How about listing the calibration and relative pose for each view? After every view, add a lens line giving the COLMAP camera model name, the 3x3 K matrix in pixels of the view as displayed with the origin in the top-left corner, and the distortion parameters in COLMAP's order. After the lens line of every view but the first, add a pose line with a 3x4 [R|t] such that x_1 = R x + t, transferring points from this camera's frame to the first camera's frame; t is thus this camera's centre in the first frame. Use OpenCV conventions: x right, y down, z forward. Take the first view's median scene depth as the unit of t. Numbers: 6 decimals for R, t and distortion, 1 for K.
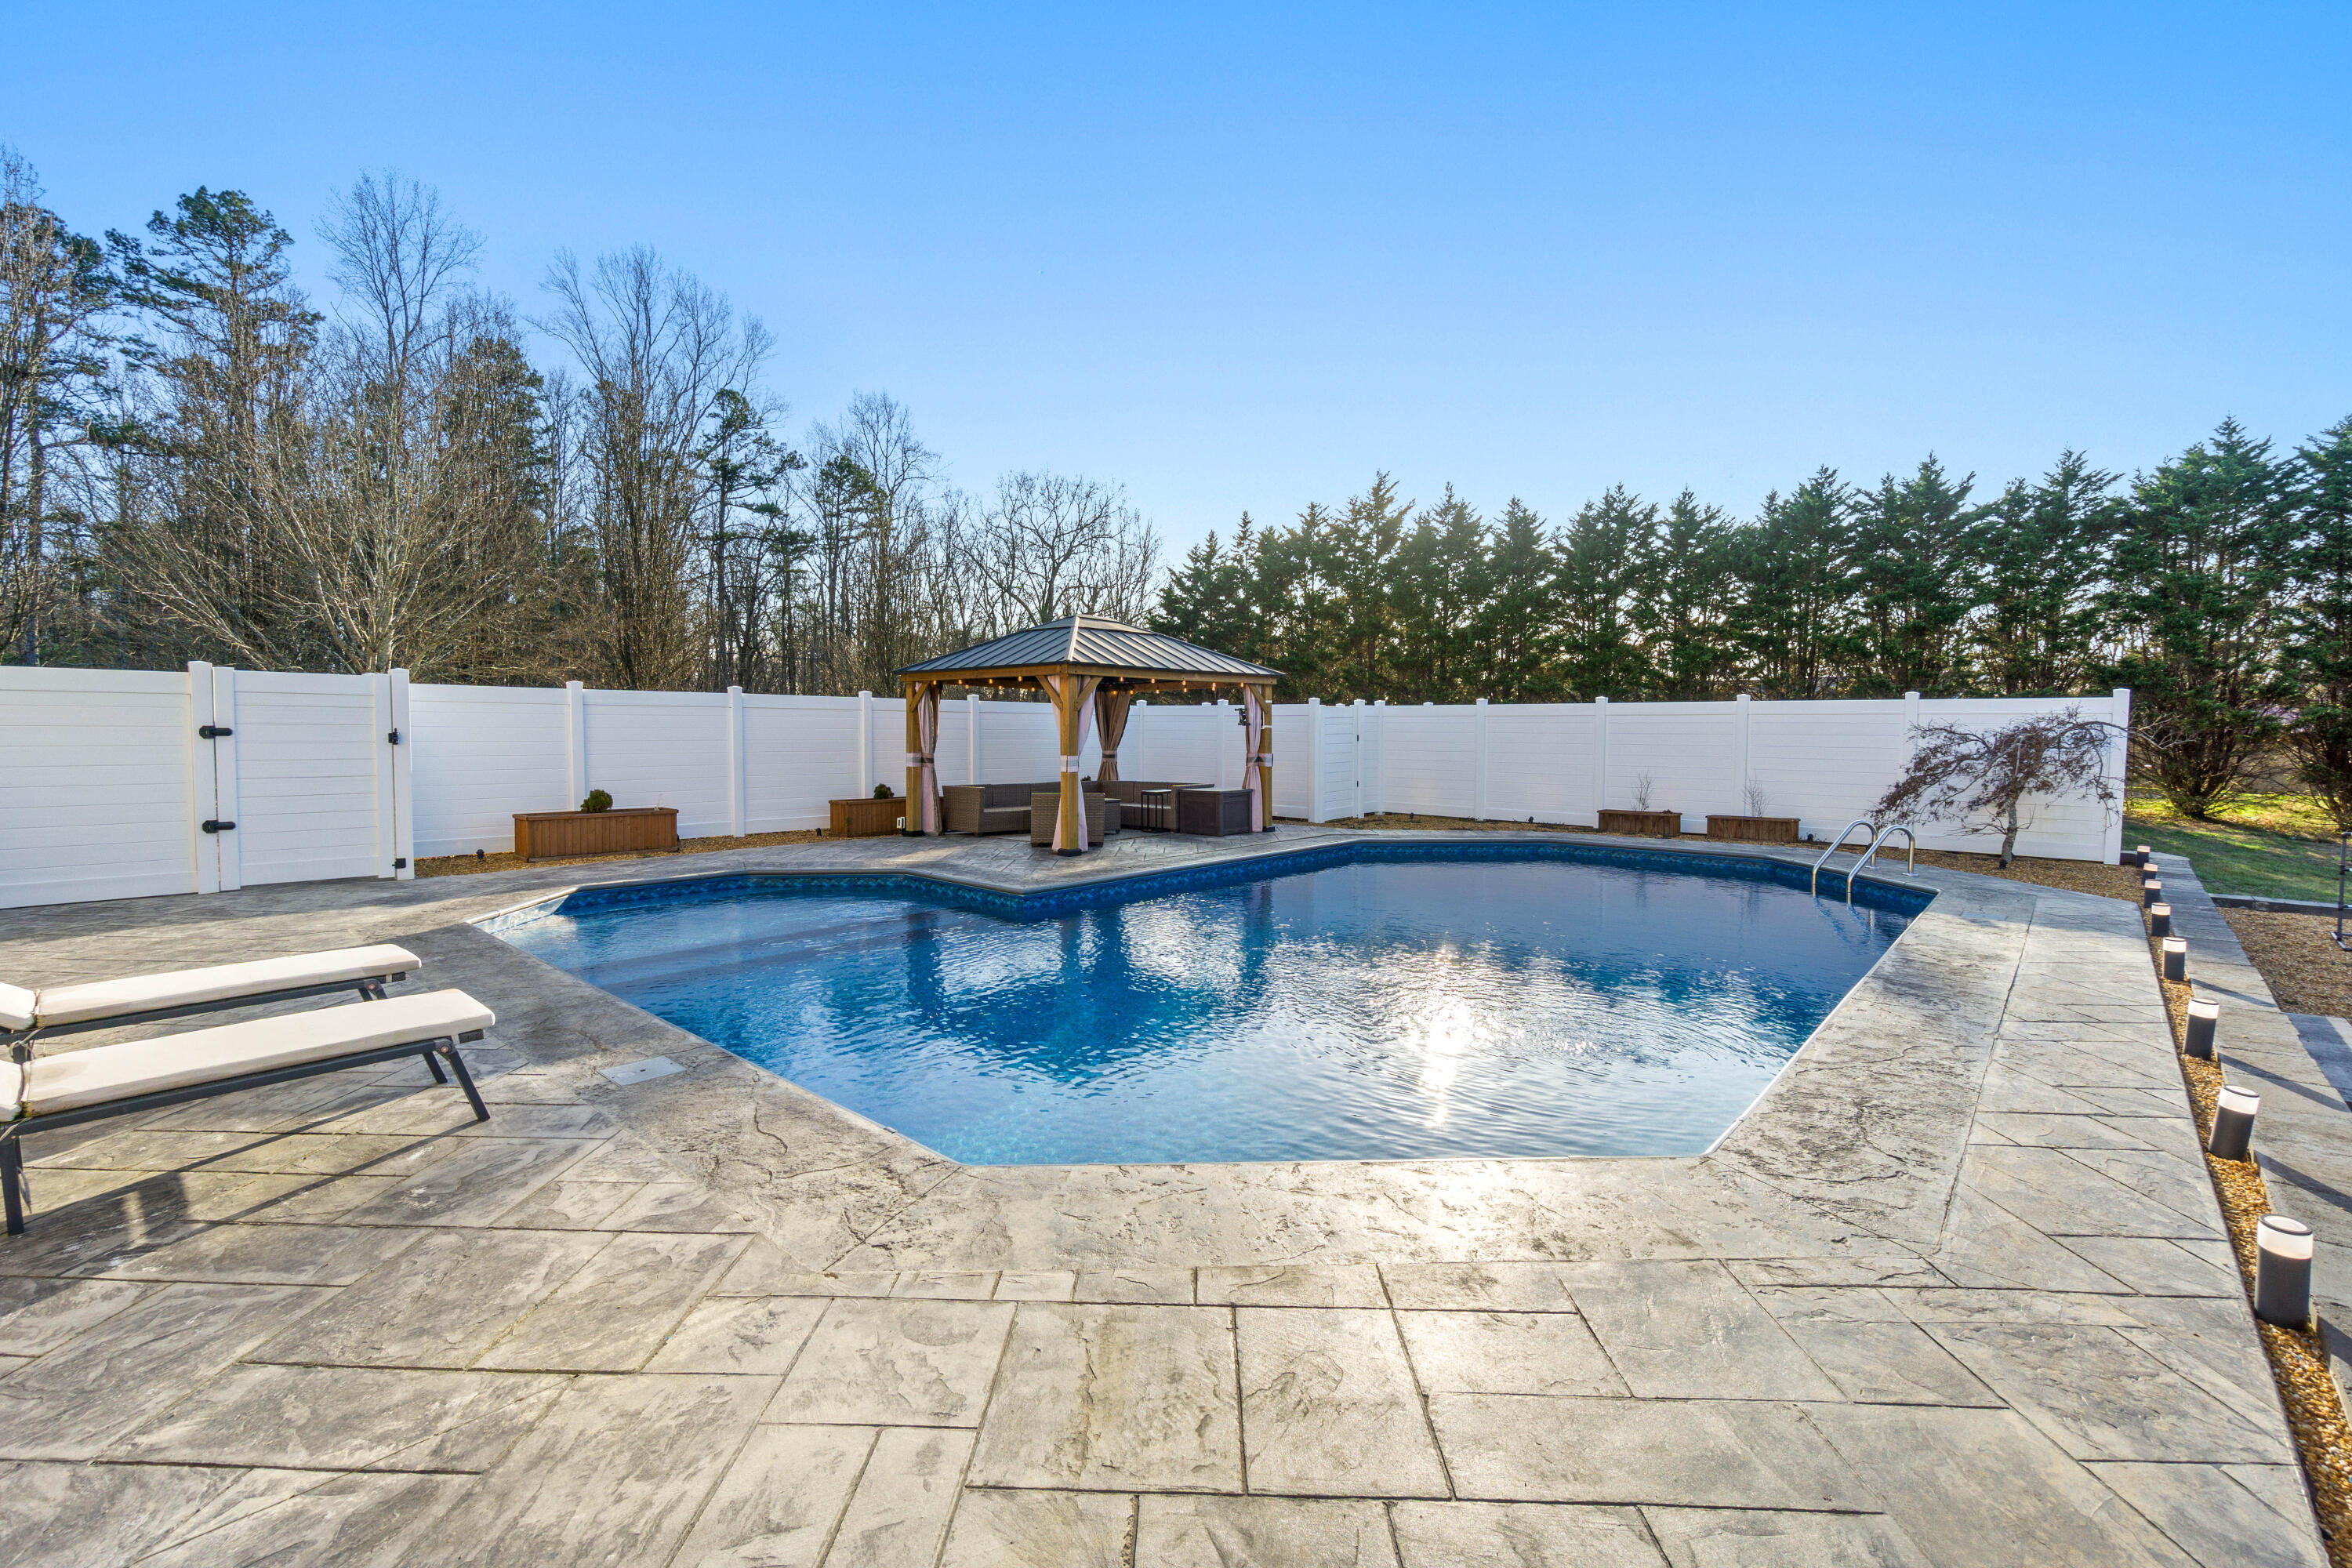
lens RADIAL K [[1018.8, 0, 1168.9], [0, 1018.8, 773.7], [0, 0, 1]] dist [-0.003133, 0.000073]
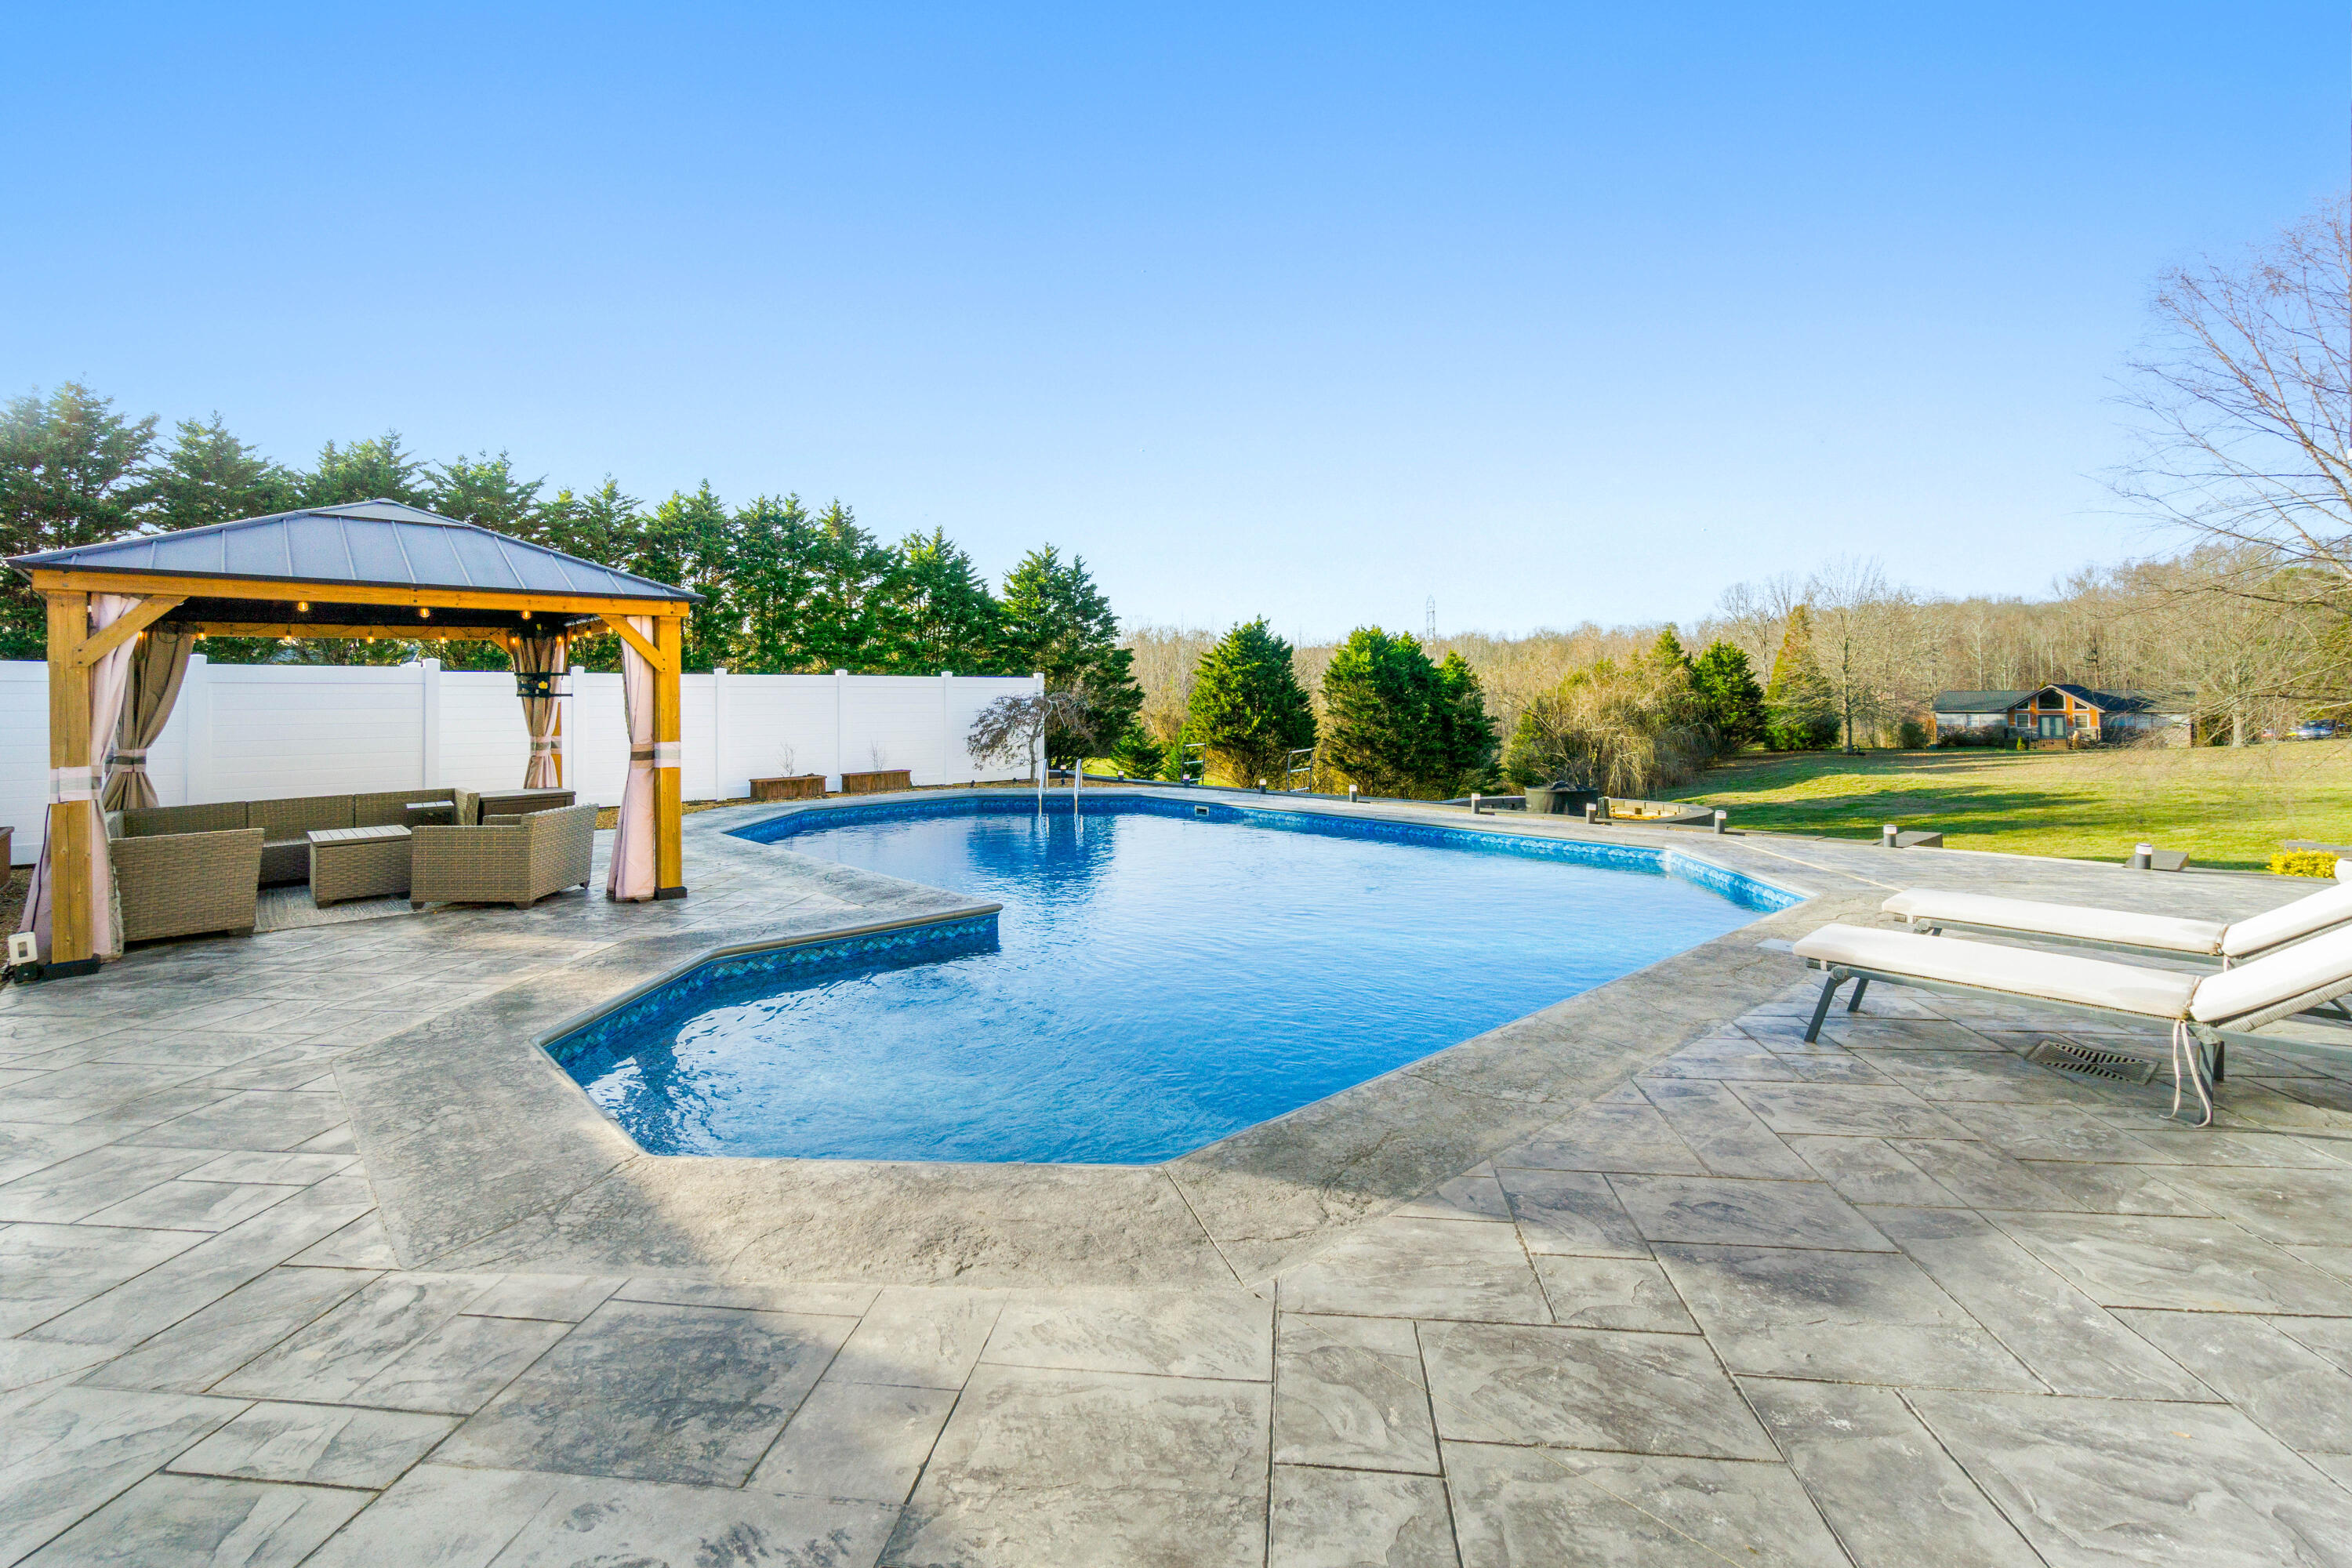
lens RADIAL K [[1018.8, 0, 1183.9], [0, 1018.8, 671.5], [0, 0, 1]] dist [-0.003133, 0.000073]
pose [[0.104196, 0.022323, 0.994306, -0.259798], [0.053289, 0.998187, -0.027994, -0.010259], [-0.993128, 0.055903, 0.102818, 0.216403]]
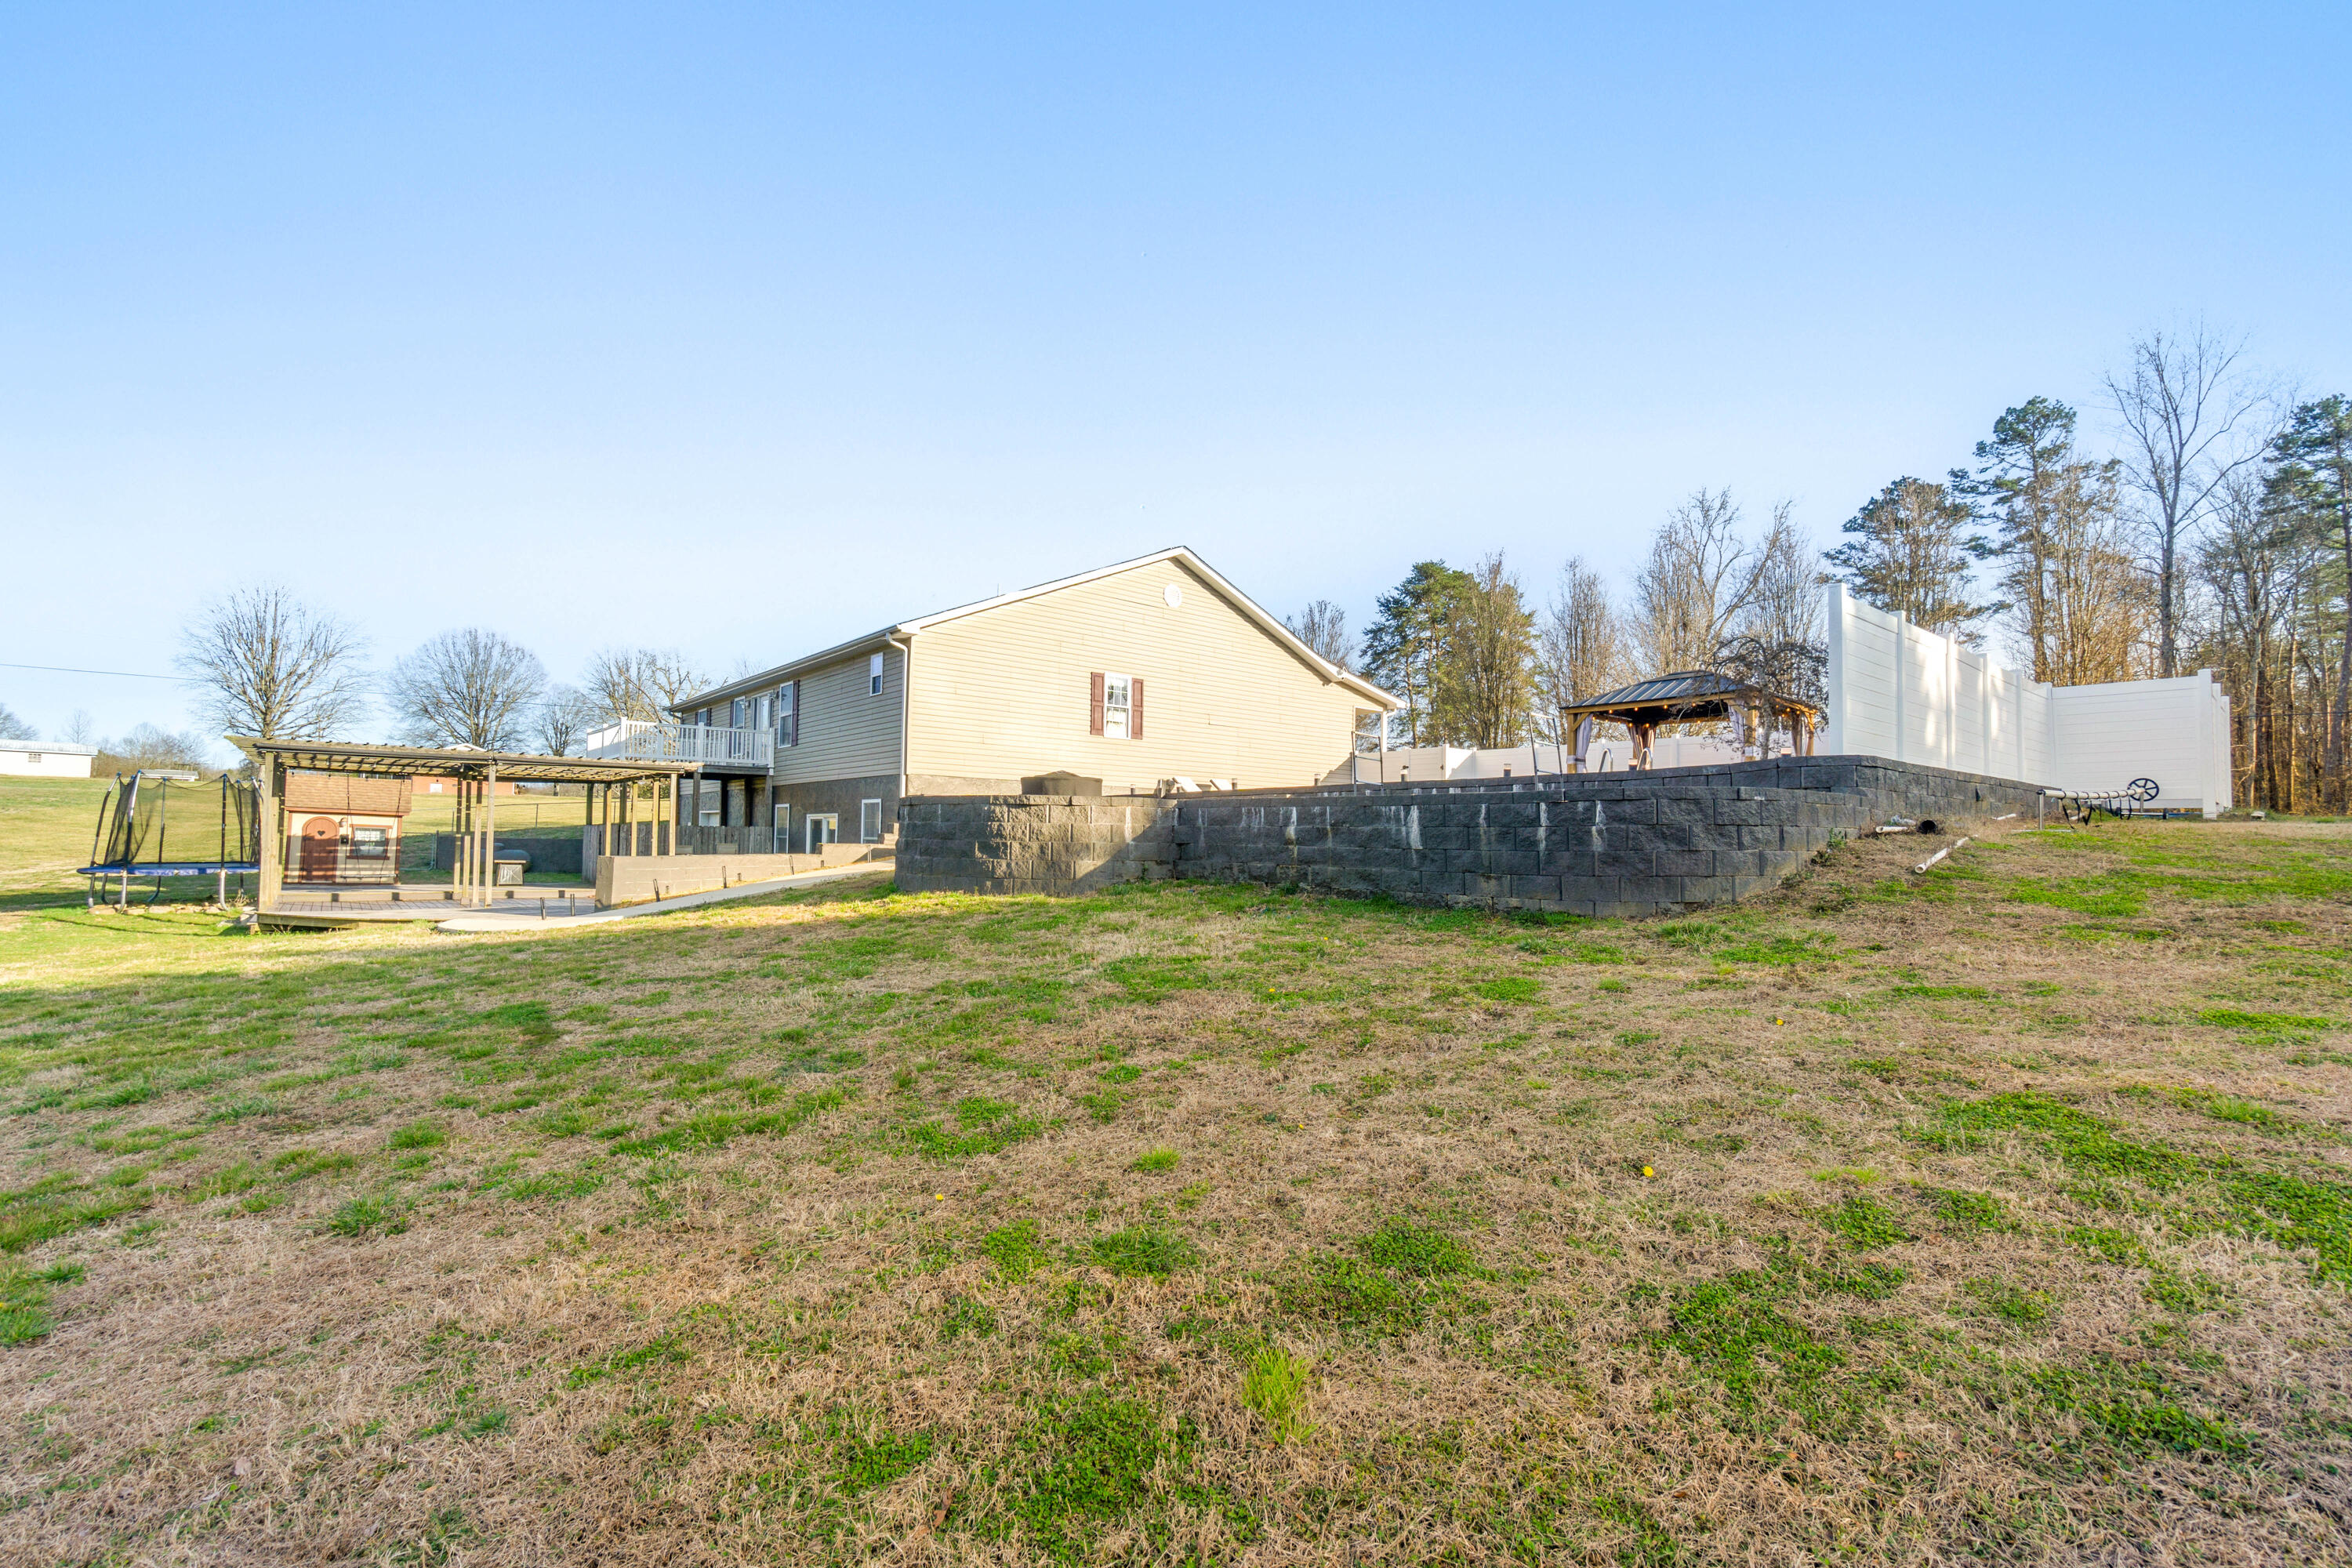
lens RADIAL K [[1018.8, 0, 1175.3], [0, 1018.8, 791.6], [0, 0, 1]] dist [-0.003133, 0.000073]
pose [[-0.131162, -0.049098, -0.990144, 0.796921], [-0.062509, 0.997195, -0.041167, 0.071899], [0.989388, 0.056494, -0.133863, 0.211715]]
